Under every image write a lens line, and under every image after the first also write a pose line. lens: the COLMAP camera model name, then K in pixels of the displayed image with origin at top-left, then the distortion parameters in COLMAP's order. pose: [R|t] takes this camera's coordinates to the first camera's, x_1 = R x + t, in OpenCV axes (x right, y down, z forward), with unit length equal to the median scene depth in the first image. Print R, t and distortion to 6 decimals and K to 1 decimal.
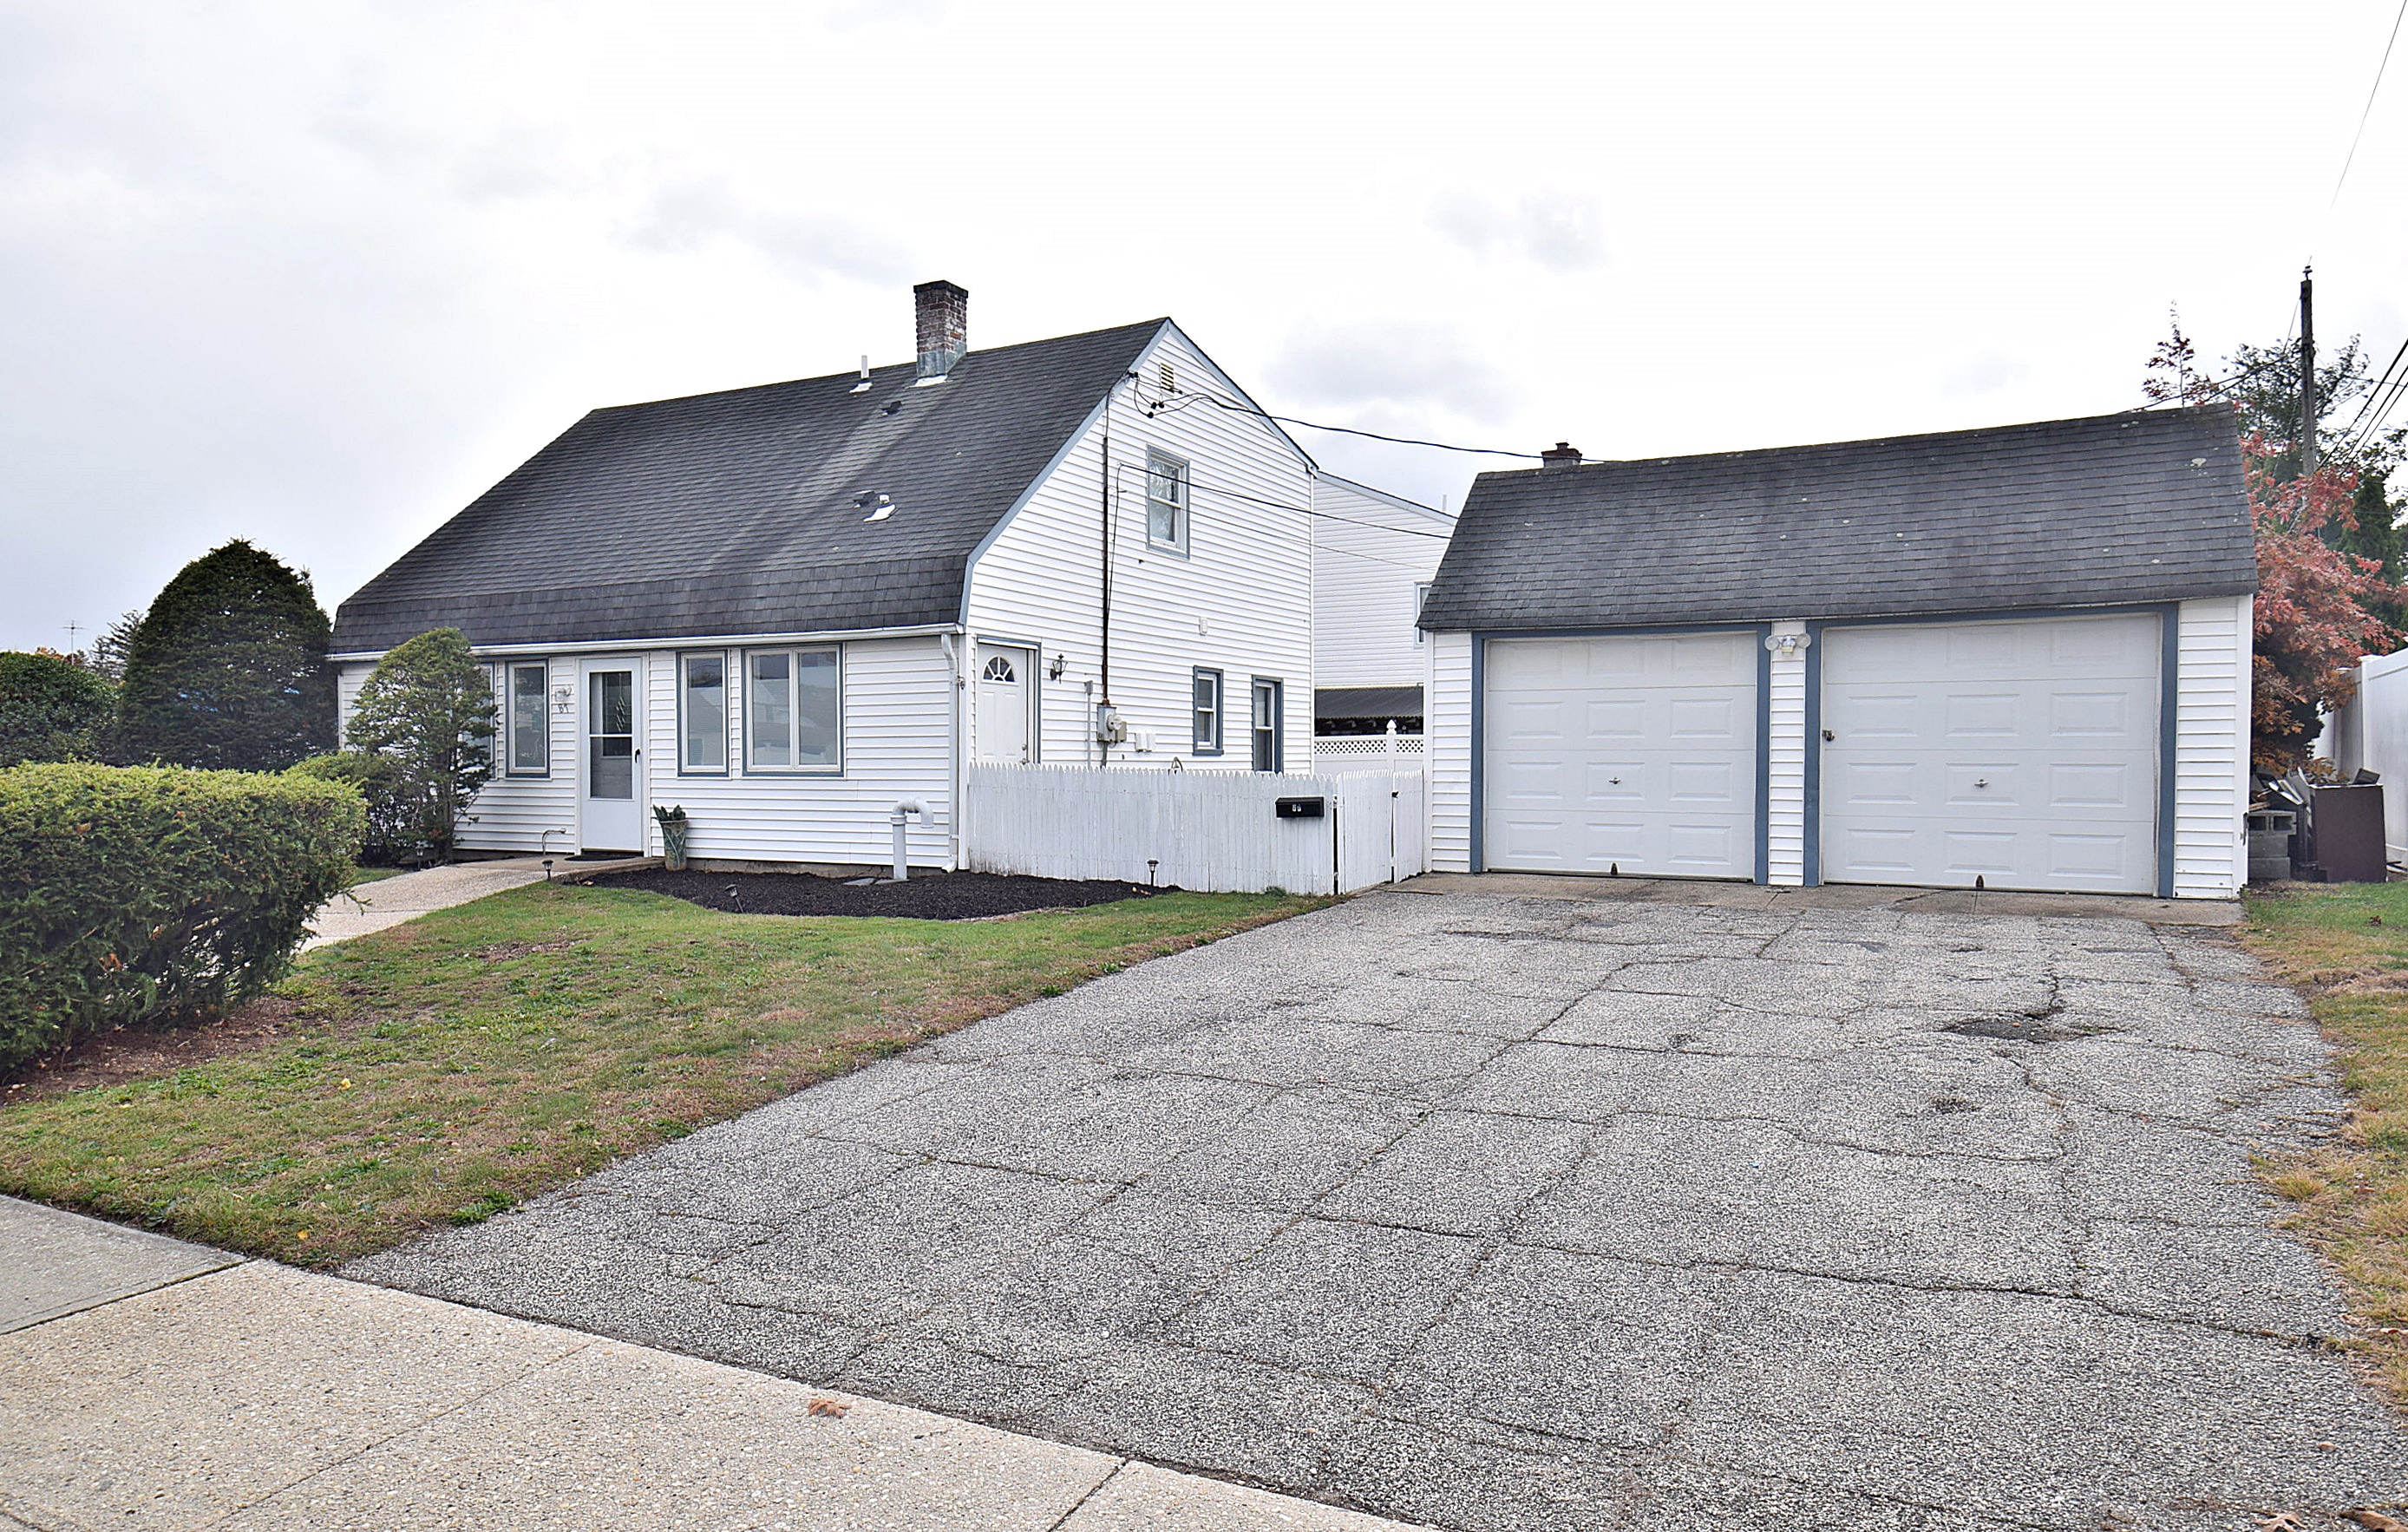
lens RADIAL K [[1442.9, 0, 1204.0], [0, 1442.9, 766.0], [0, 0, 1]] dist [0.050873, -0.079258]
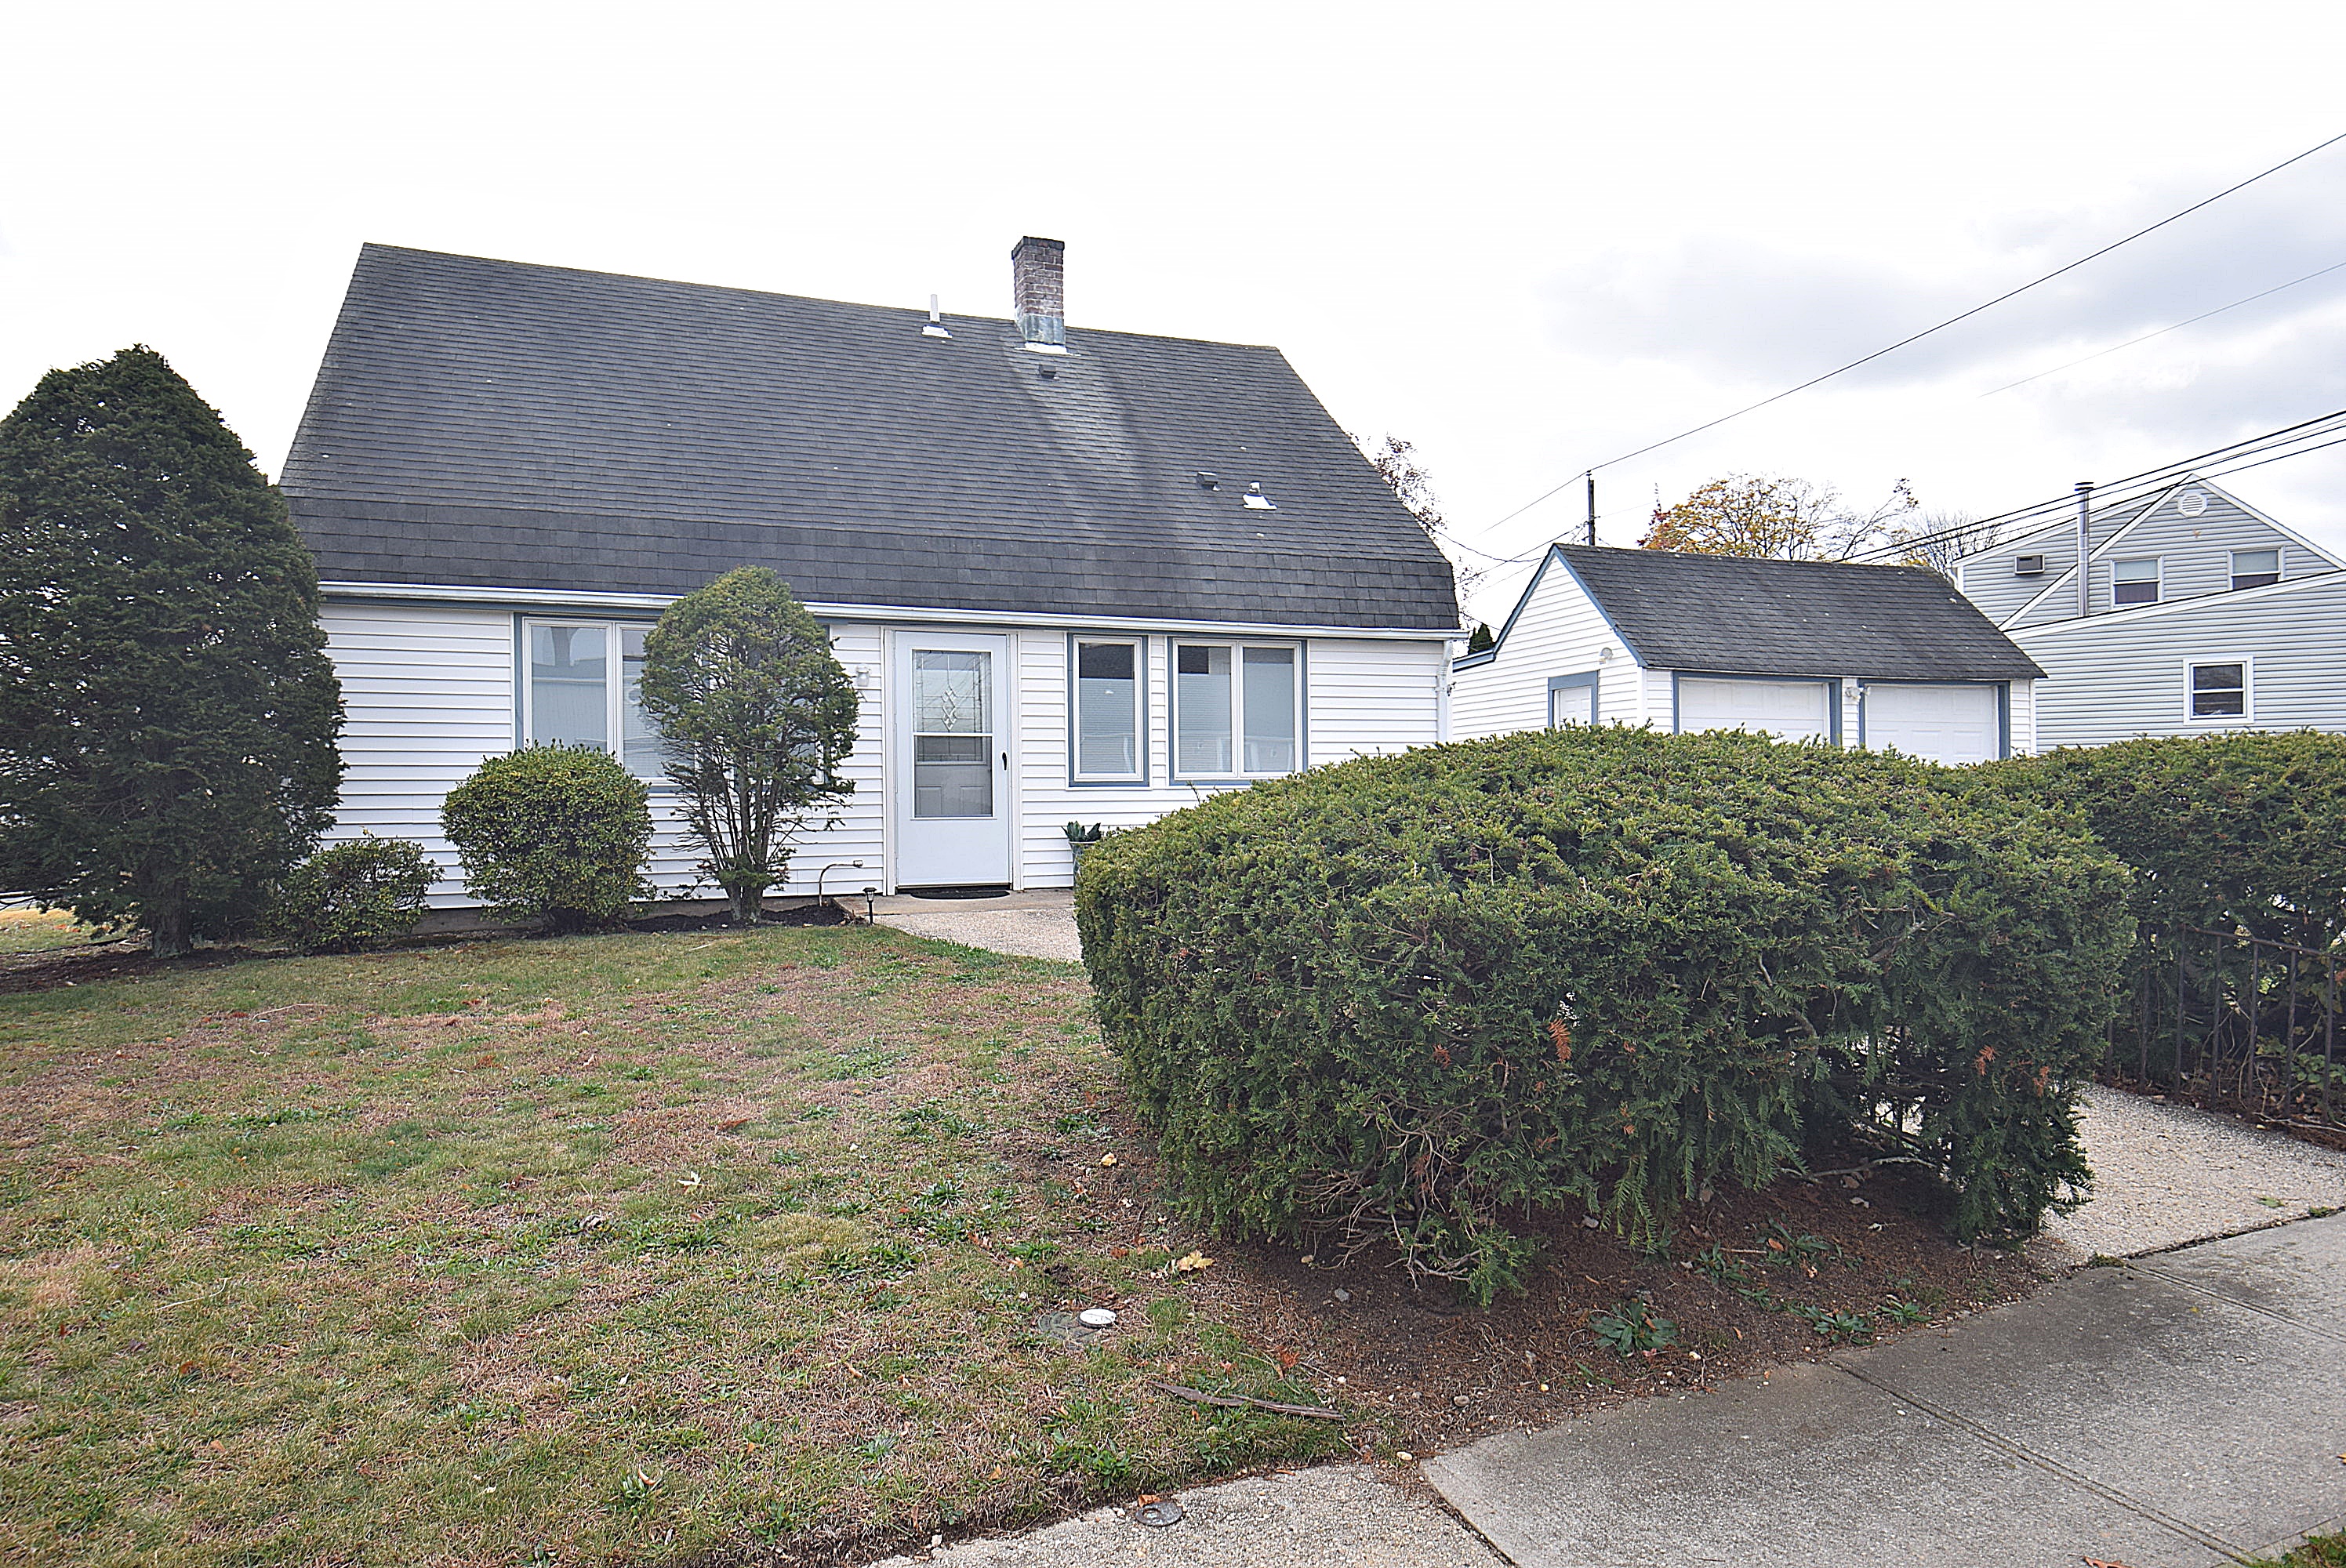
lens RADIAL K [[1376.2, 0, 1170.6], [0, 1376.2, 774.7], [0, 0, 1]] dist [0.028023, -0.033600]
pose [[0.664366, 0.005949, 0.747384, -0.912602], [0.012423, 0.999742, -0.019000, 0.016185], [-0.747304, 0.021908, 0.664121, 0.455369]]
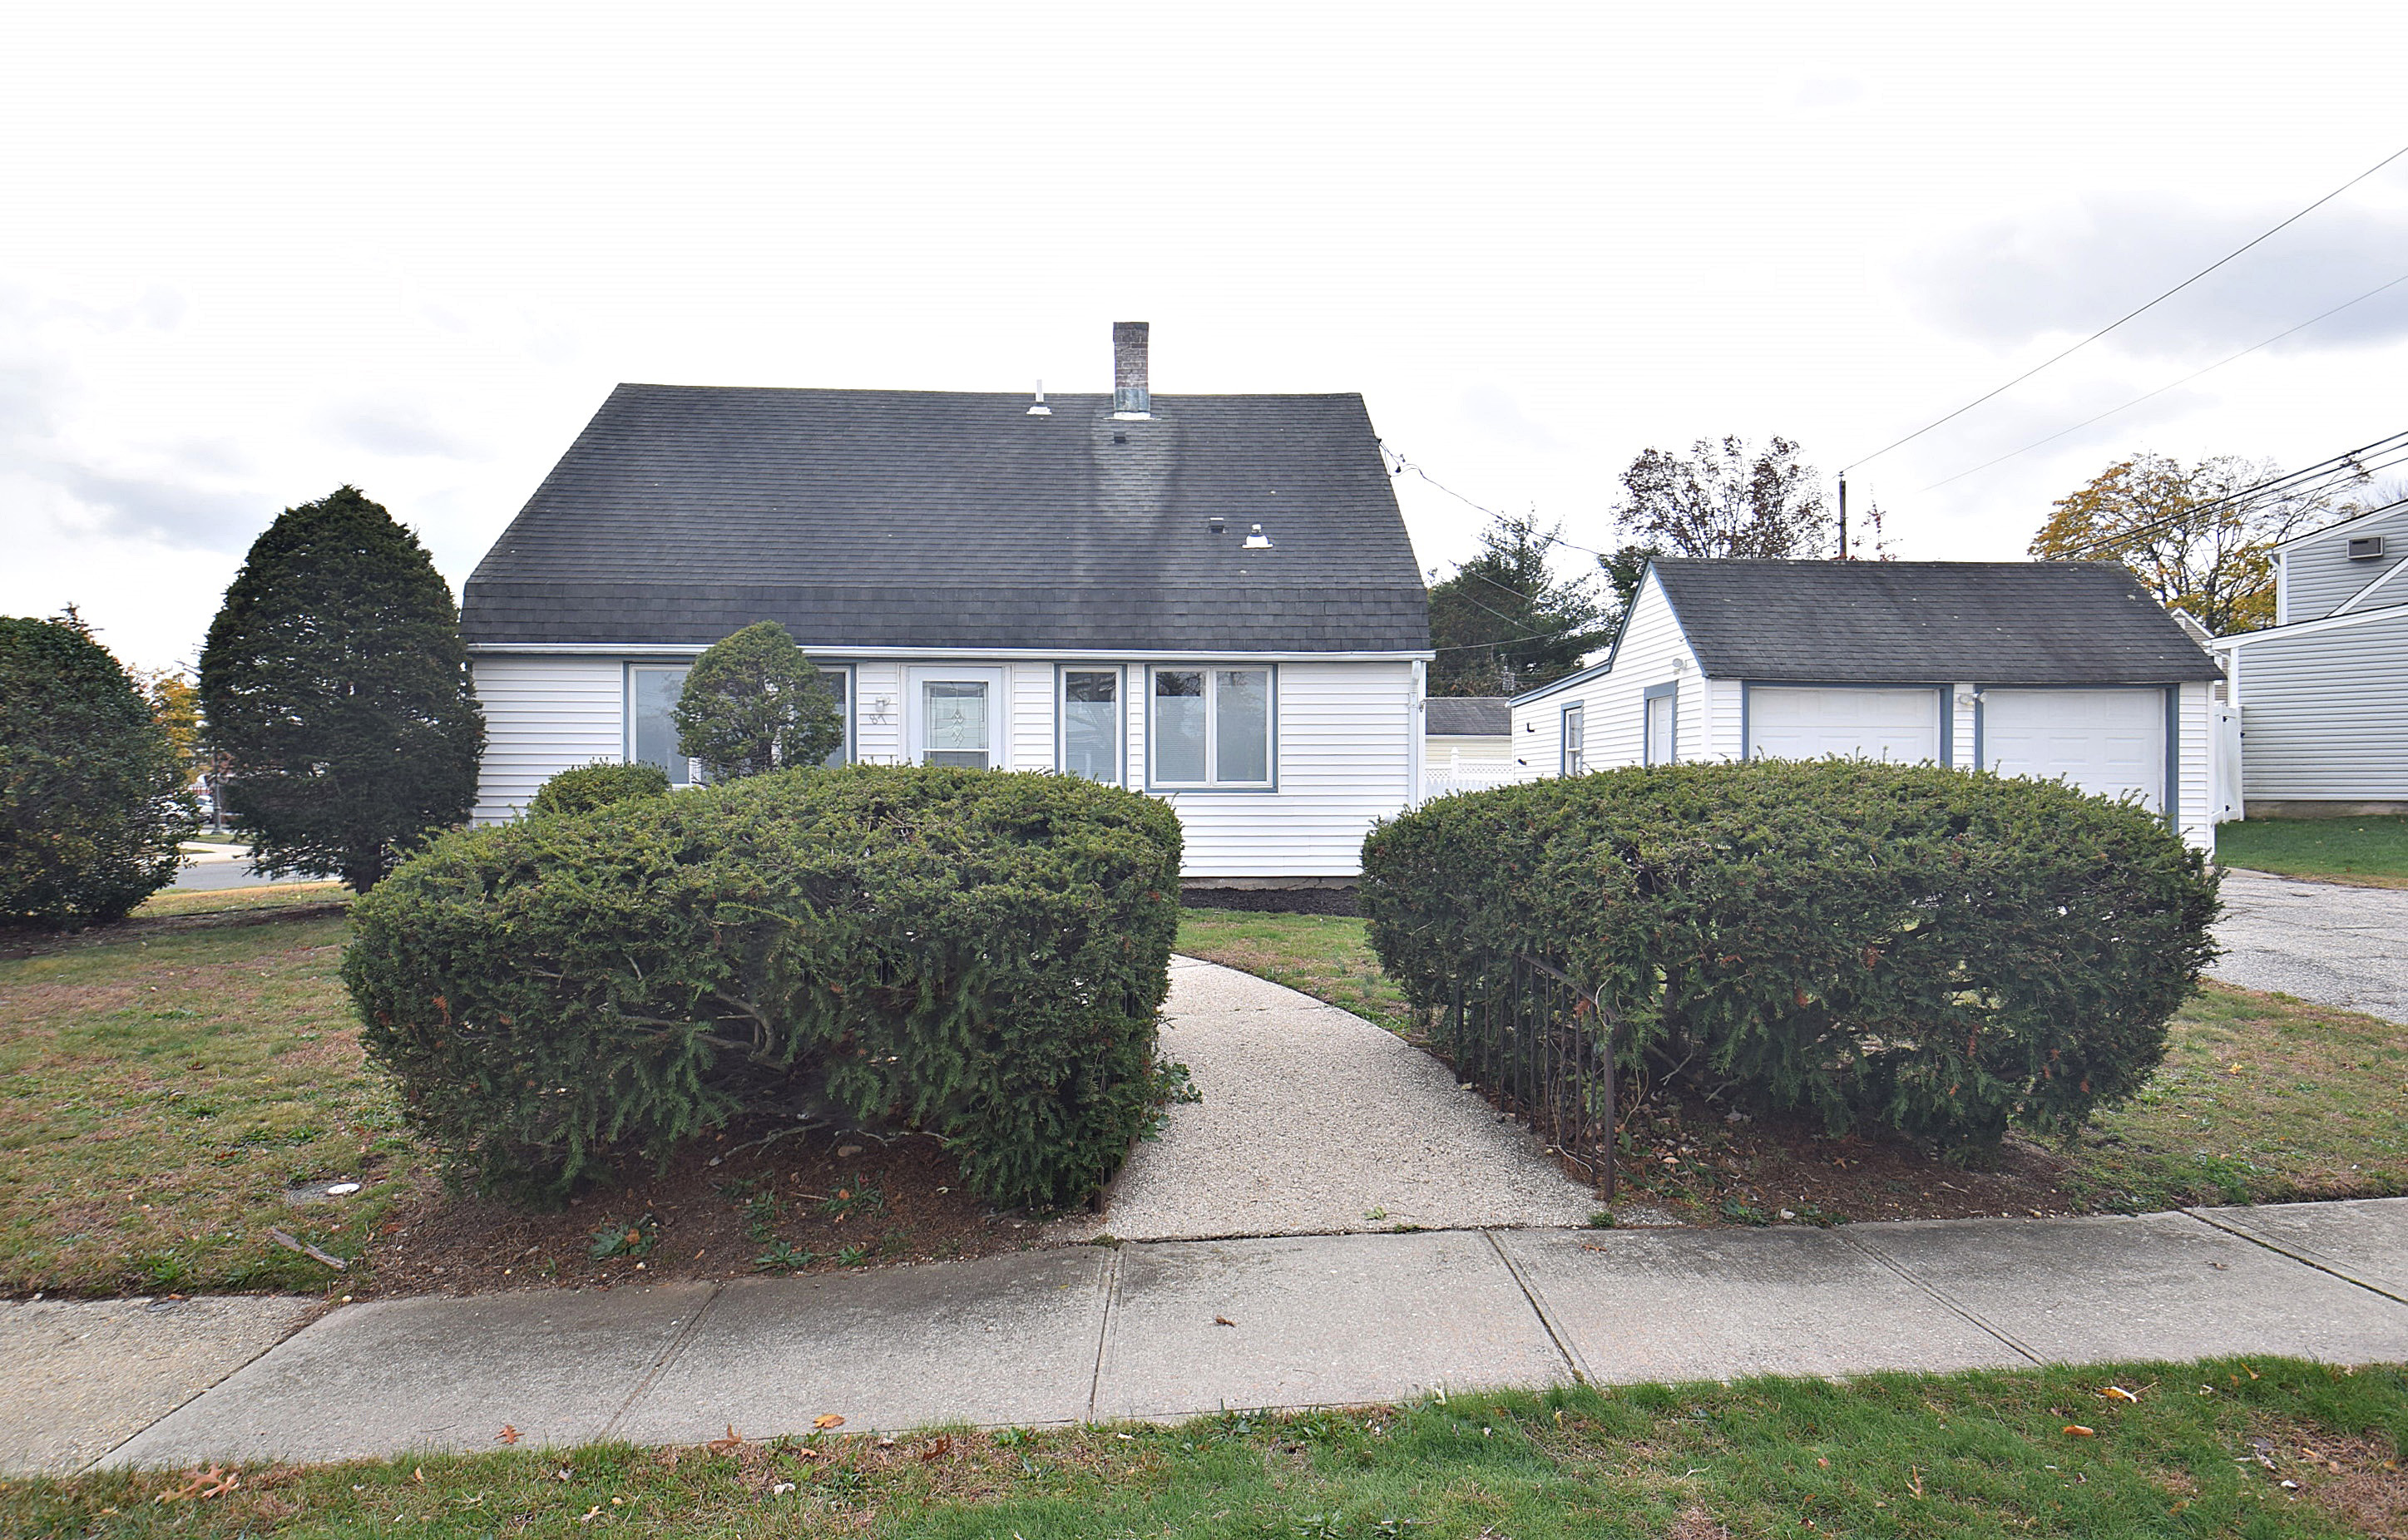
lens RADIAL K [[1244.7, 0, 1204.0], [0, 1244.7, 770.0], [0, 0, 1]] dist [0.027801, -0.038913]
pose [[0.861017, 0.008838, 0.508499, -0.707524], [0.002838, 0.999750, -0.022182, 0.010290], [-0.508568, 0.020542, 0.860777, 0.245741]]
